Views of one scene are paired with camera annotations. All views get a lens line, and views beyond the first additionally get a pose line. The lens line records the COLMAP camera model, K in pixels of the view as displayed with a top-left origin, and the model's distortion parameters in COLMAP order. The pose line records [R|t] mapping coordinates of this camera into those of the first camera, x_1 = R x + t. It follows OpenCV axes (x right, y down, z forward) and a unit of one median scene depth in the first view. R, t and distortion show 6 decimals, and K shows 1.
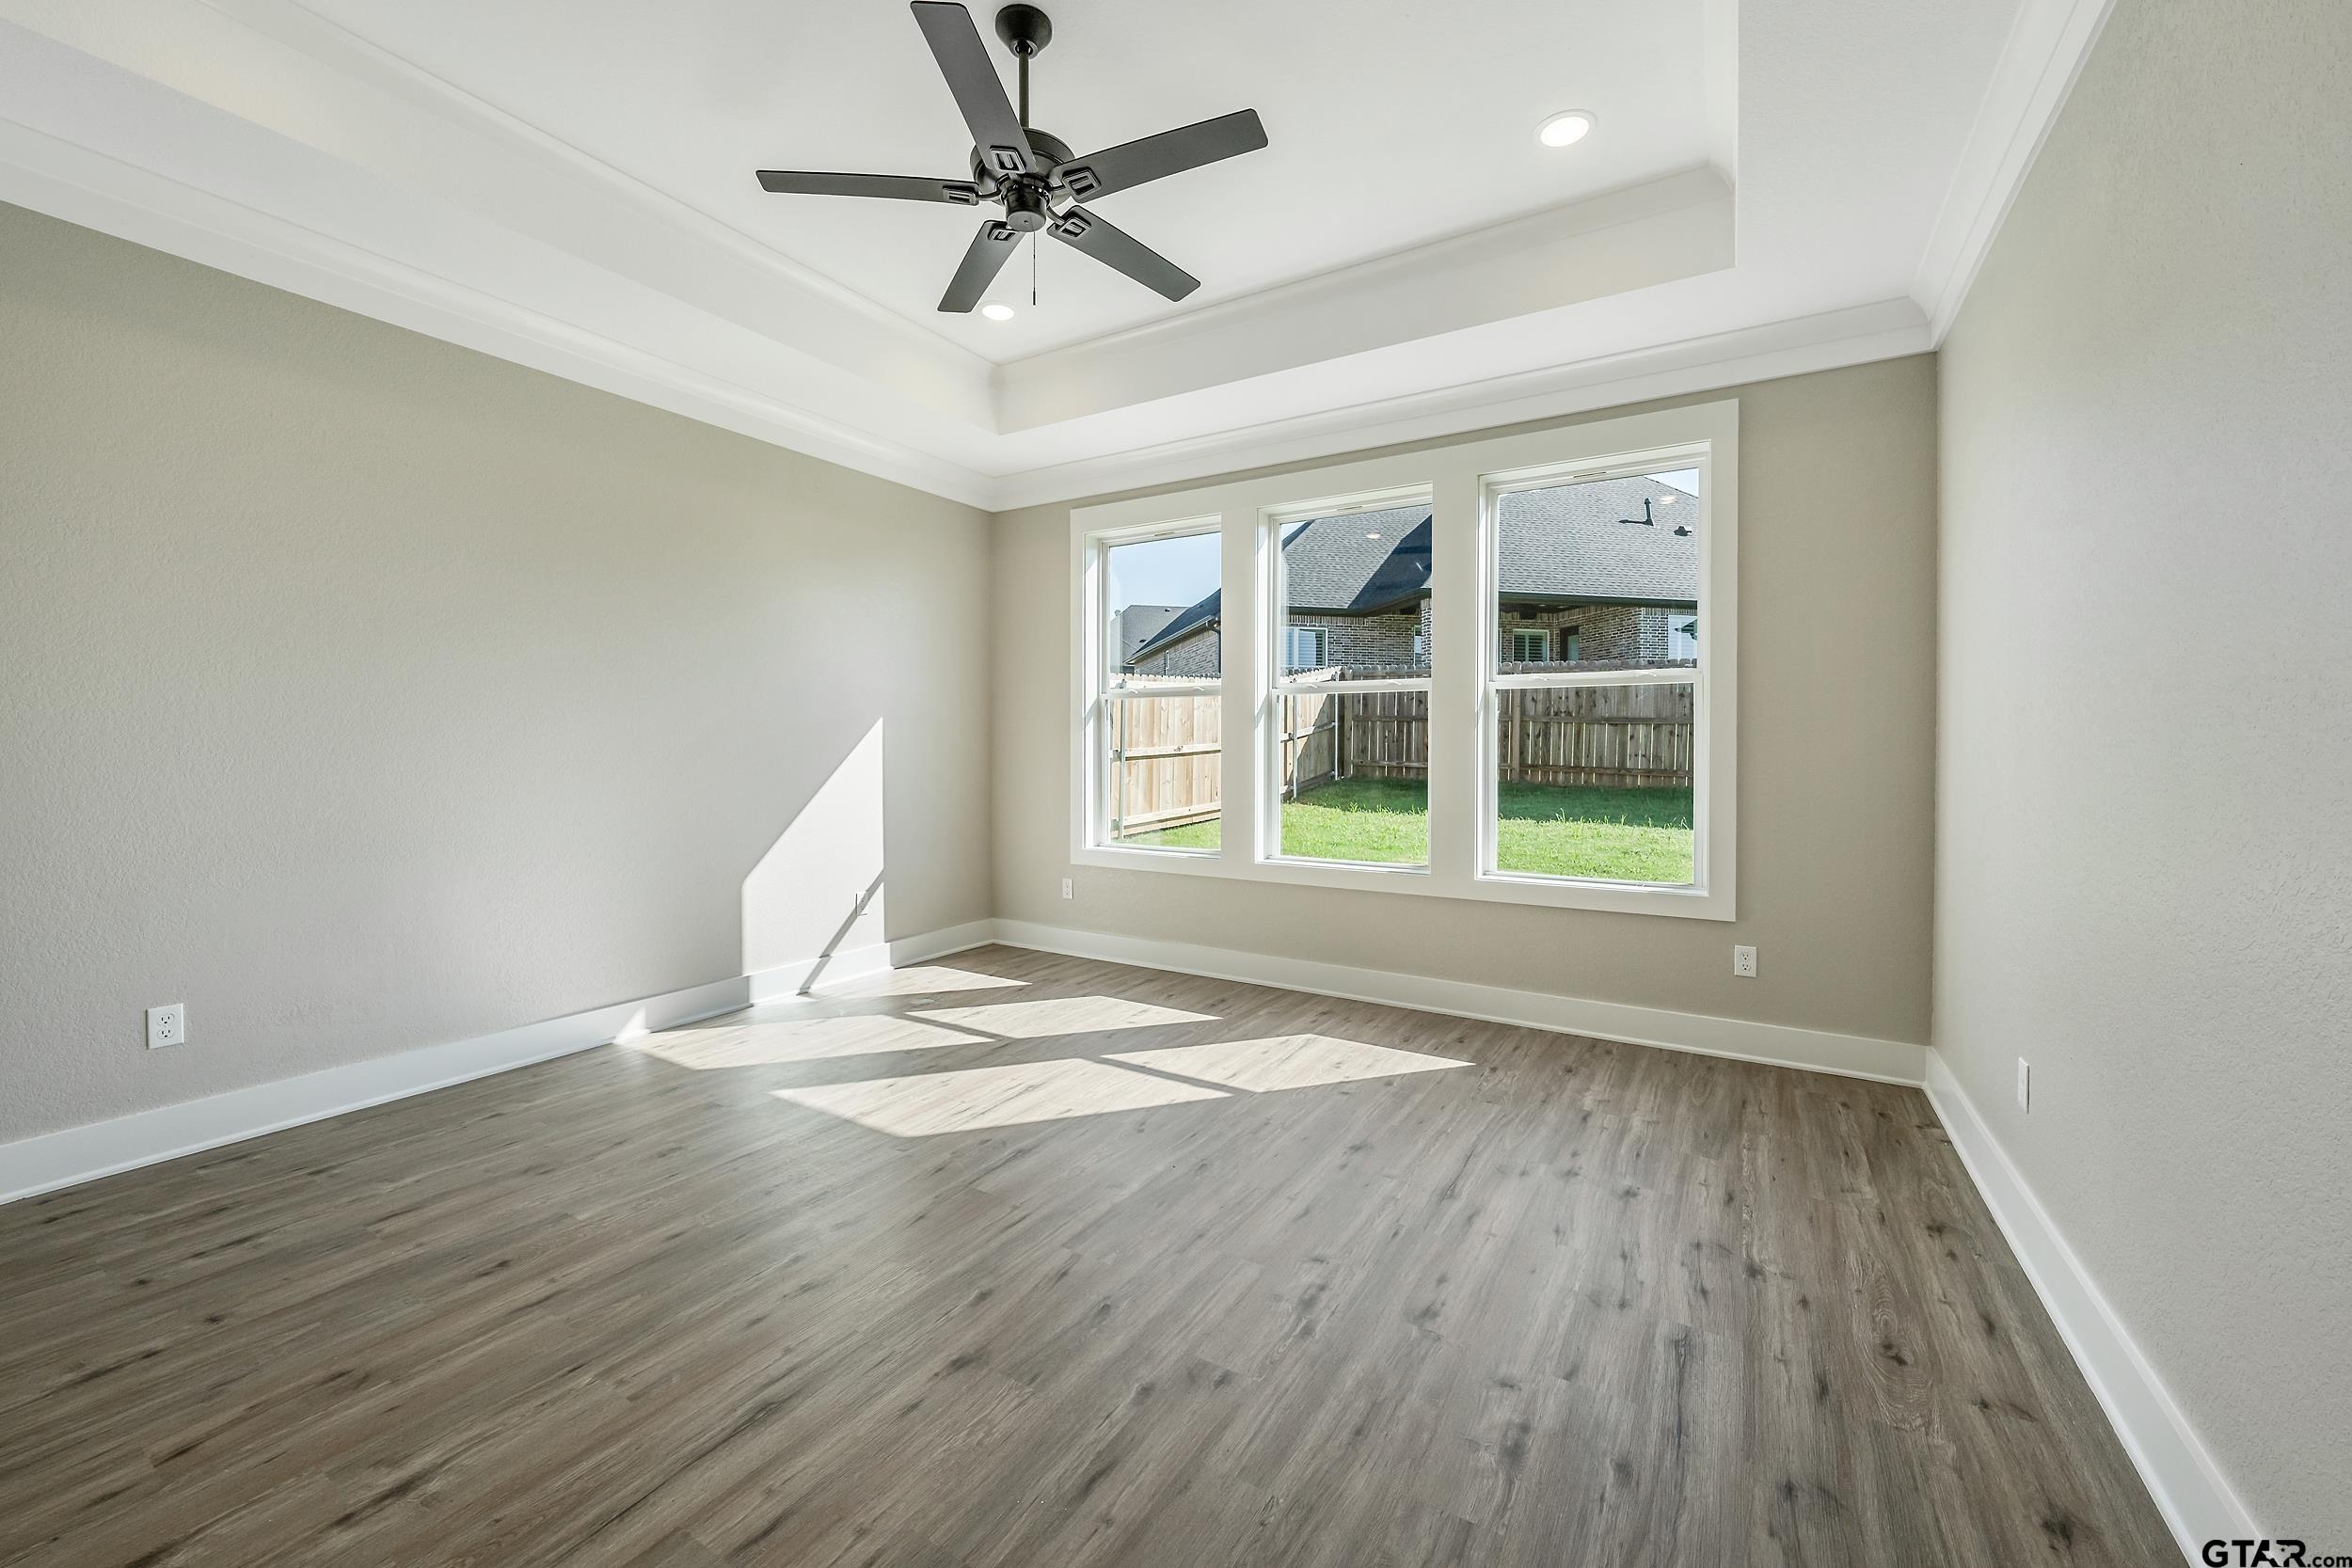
lens RADIAL K [[926.4, 0, 1178.5], [0, 926.4, 770.2], [0, 0, 1]] dist [0.000508, 0.000064]
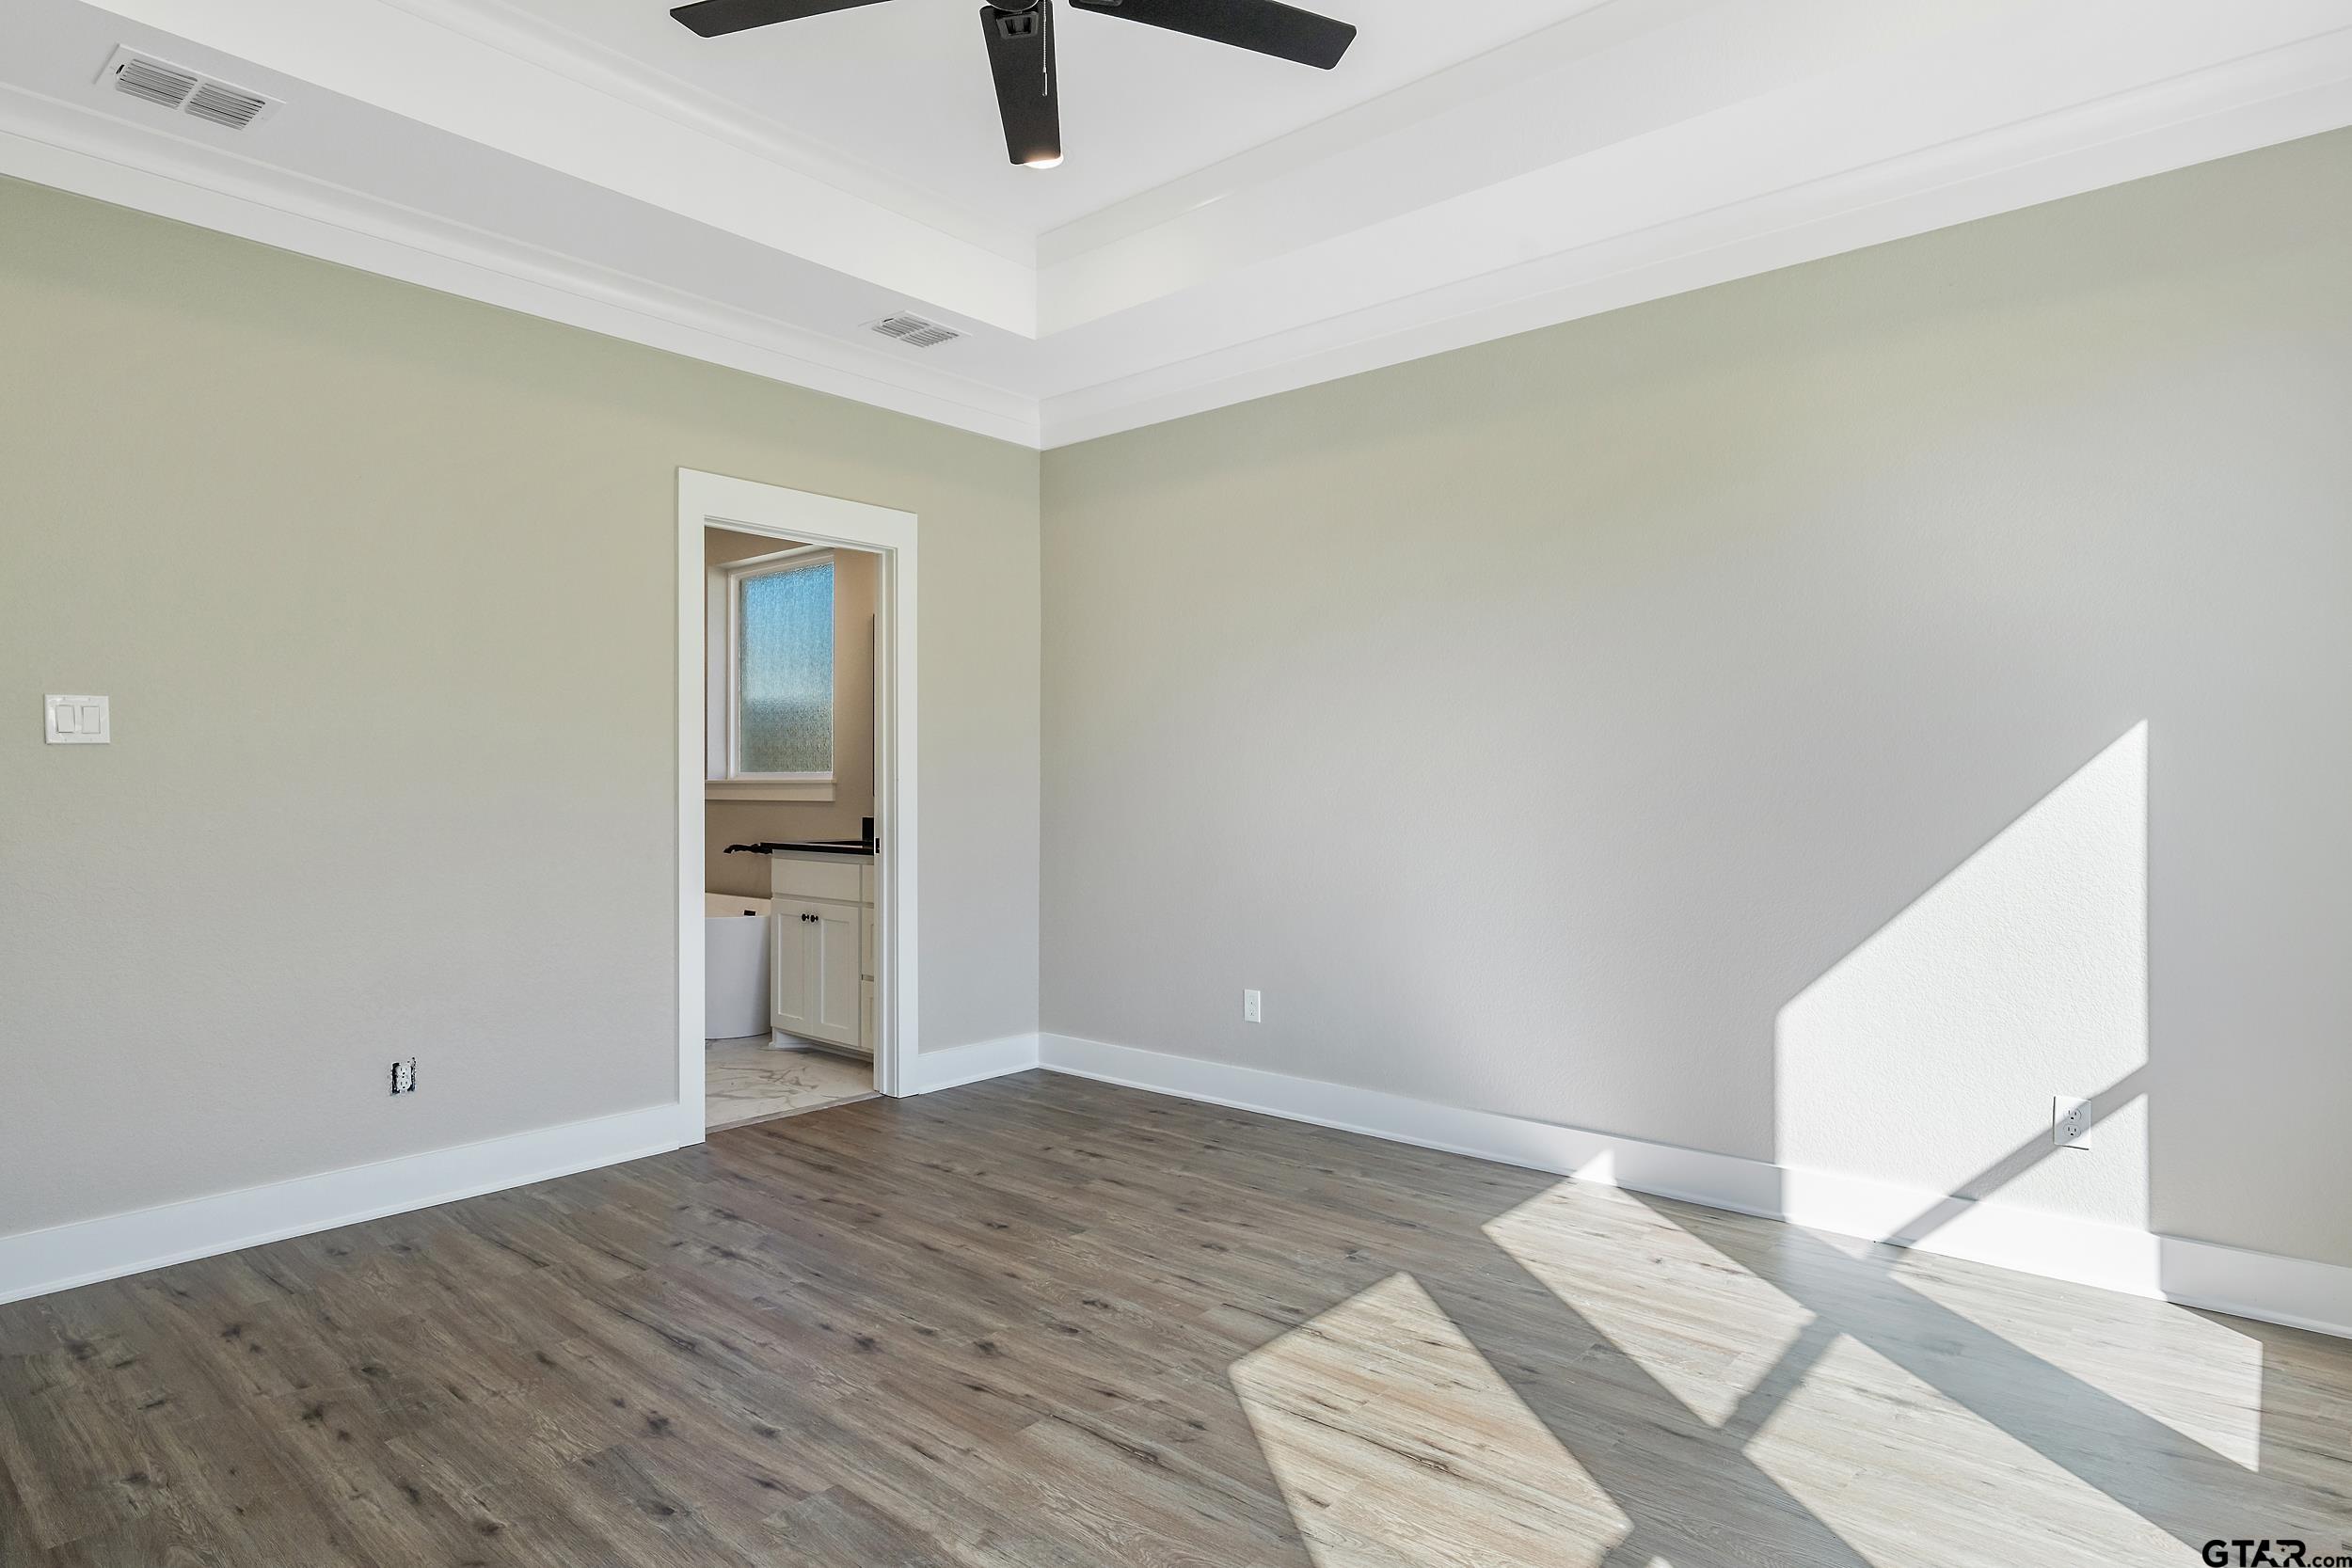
lens RADIAL K [[1274.0, 0, 1177.2], [0, 1274.0, 780.1], [0, 0, 1]] dist [0.004080, -0.000938]
pose [[-0.168353, -0.006154, -0.985708, 0.723964], [-0.022553, 0.999743, -0.002389, -0.036782], [0.985469, 0.021828, -0.168448, 1.257768]]
